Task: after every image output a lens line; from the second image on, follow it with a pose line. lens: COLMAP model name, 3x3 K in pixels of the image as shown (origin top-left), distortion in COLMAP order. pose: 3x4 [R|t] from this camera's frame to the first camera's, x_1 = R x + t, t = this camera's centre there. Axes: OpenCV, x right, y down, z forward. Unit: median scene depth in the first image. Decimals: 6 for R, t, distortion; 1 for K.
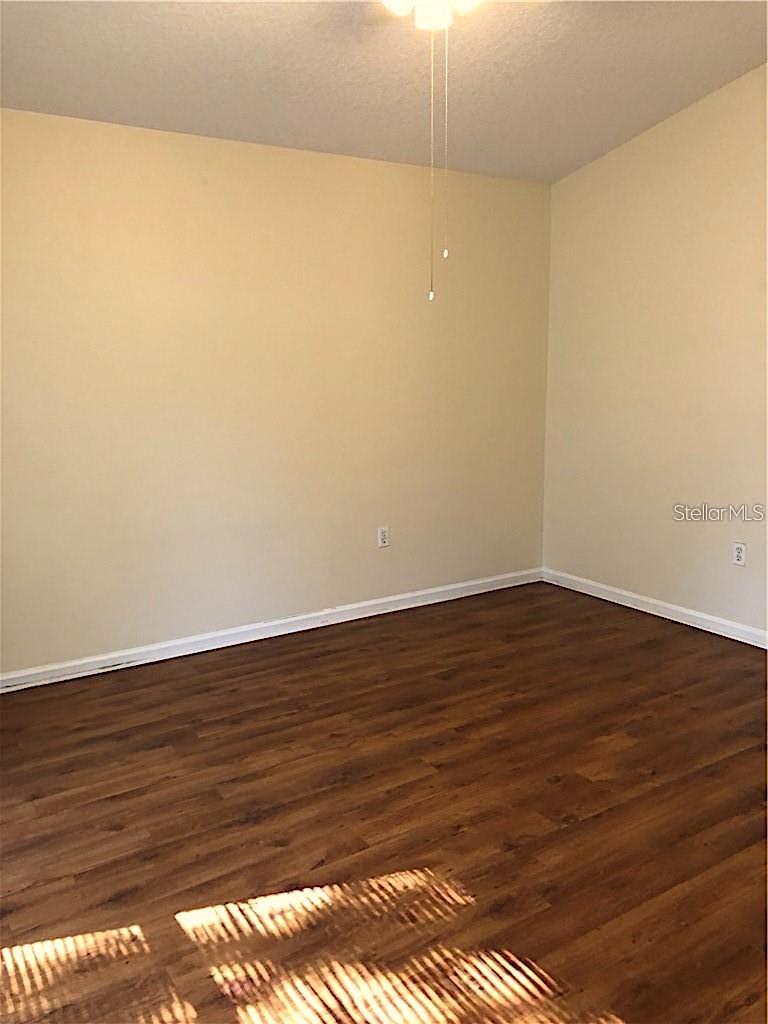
lens RADIAL K [[854.2, 0, 385.8], [0, 854.2, 511.2], [0, 0, 1]] dist [0.020337, 0.015598]
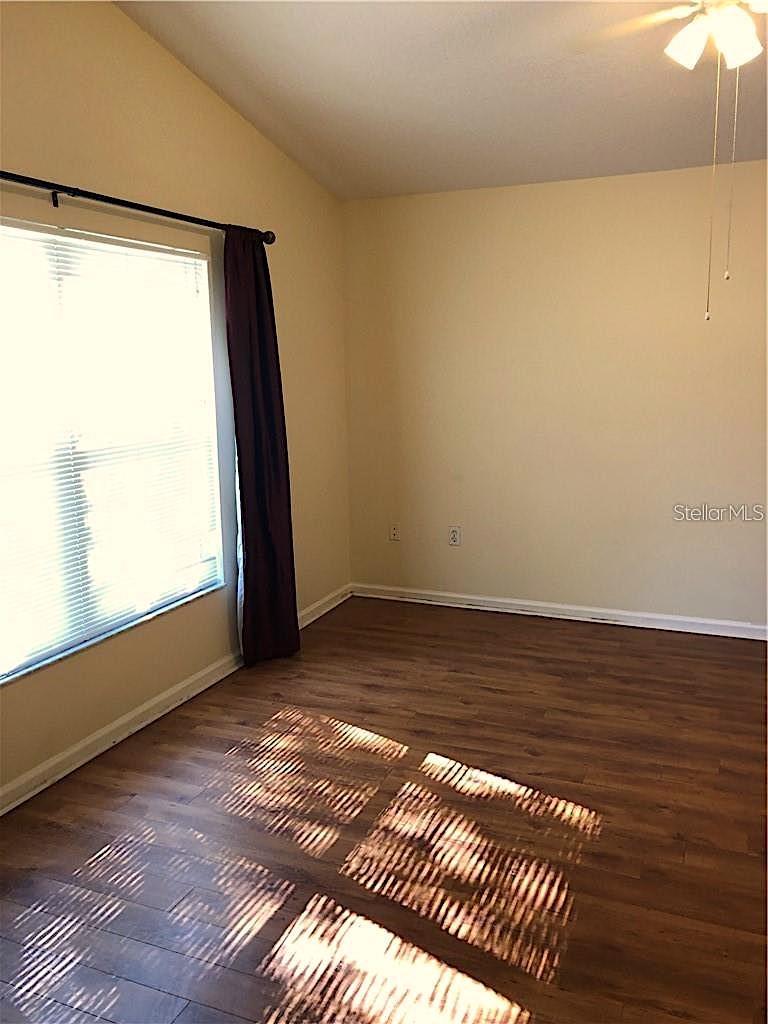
lens RADIAL K [[854.2, 0, 386.3], [0, 854.2, 512.7], [0, 0, 1]] dist [0.020337, 0.015598]
pose [[0.554237, 0.150660, -0.818611, 1.273413], [-0.147751, 0.985671, 0.081372, -0.059085], [0.819141, 0.075851, 0.568555, 0.127164]]
